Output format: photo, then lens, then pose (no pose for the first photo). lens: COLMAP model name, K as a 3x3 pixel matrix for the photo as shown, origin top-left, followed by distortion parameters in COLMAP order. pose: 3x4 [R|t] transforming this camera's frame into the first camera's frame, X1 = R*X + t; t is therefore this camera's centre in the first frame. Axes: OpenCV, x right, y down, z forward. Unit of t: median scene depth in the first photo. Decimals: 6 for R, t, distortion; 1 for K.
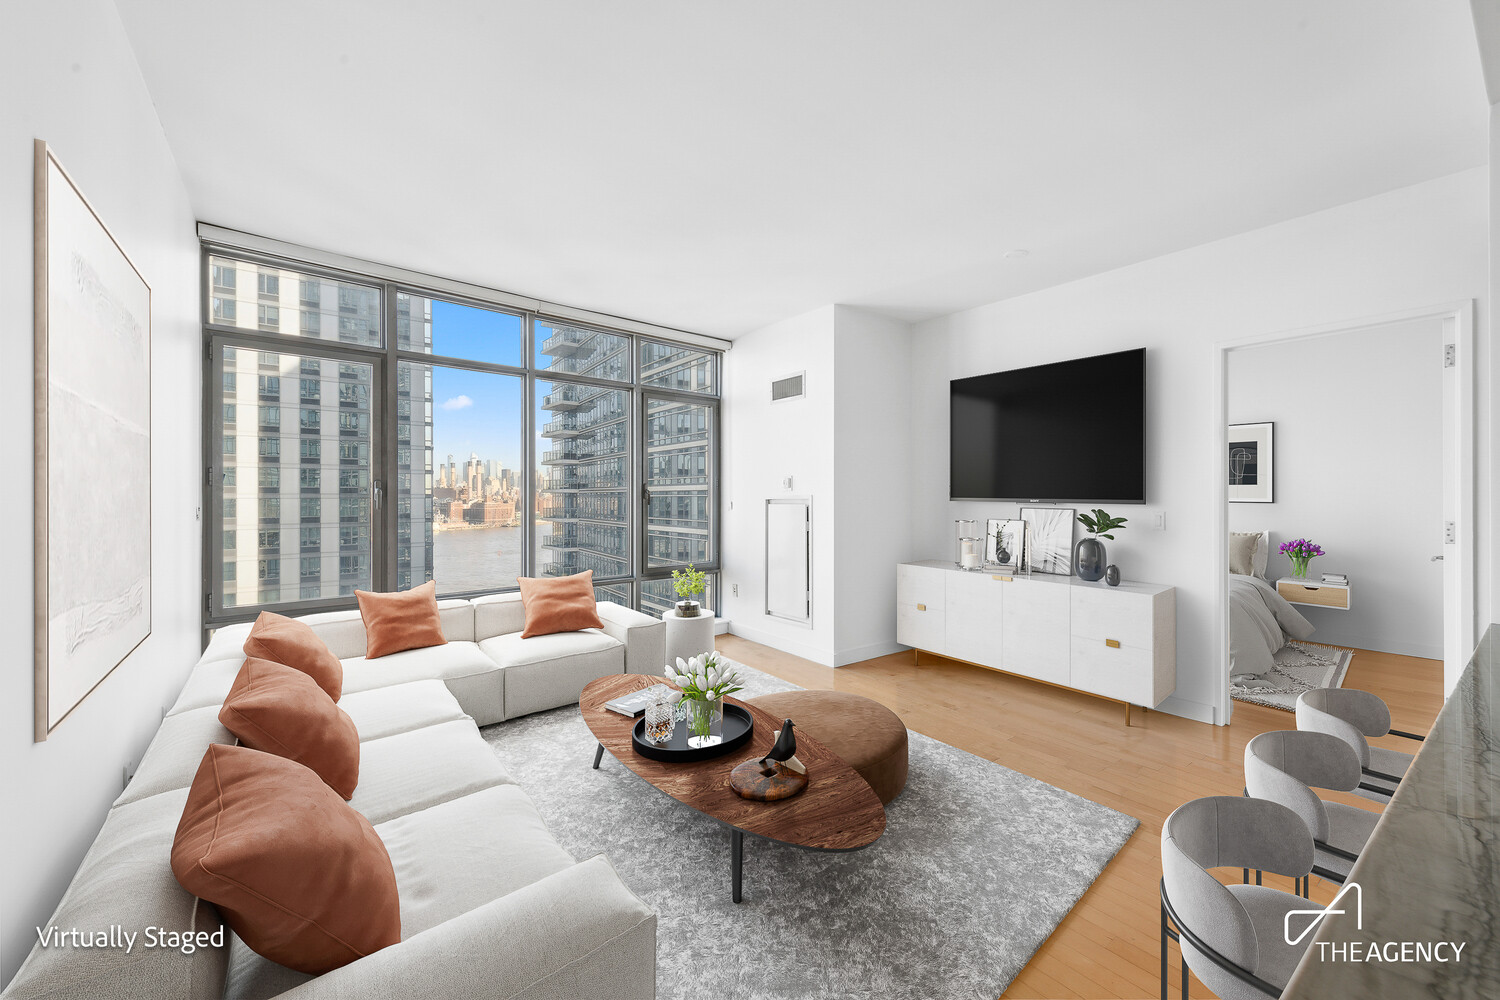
lens RADIAL K [[612.5, 0, 752.6], [0, 612.5, 500.9], [0, 0, 1]] dist [0.002095, 0.000050]
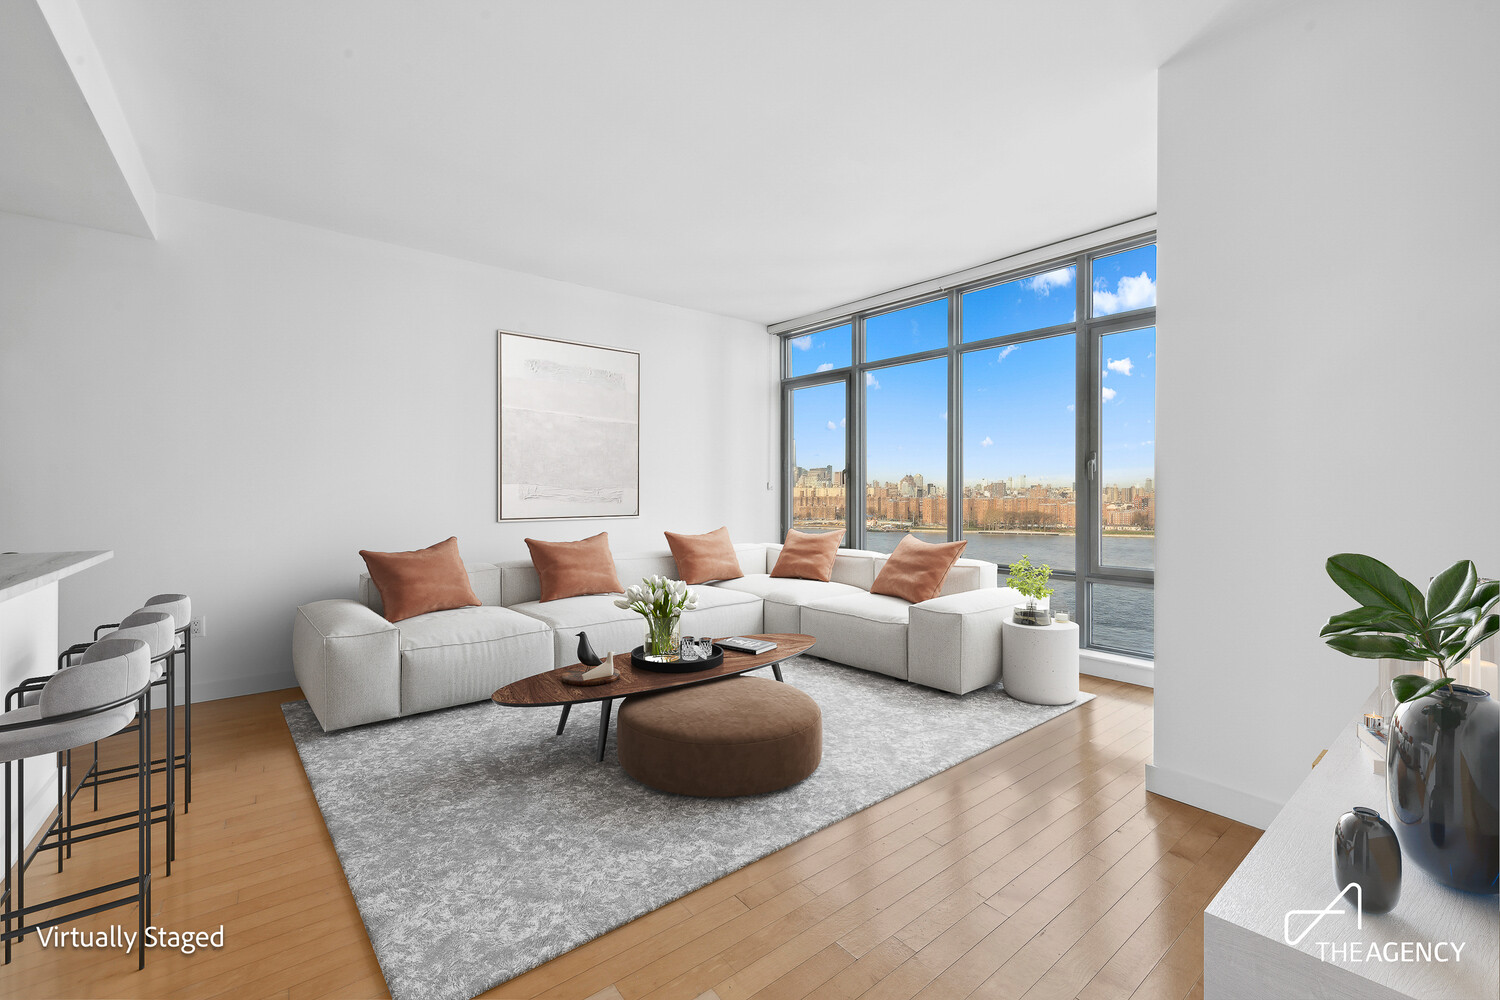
lens RADIAL K [[612.5, 0, 745.7], [0, 612.5, 496.0], [0, 0, 1]] dist [0.002095, 0.000050]
pose [[0.020834, -0.001880, -0.999781, 0.778424], [-0.003210, 0.999993, -0.001947, 0.039060], [0.999778, 0.003250, 0.020828, 0.800636]]
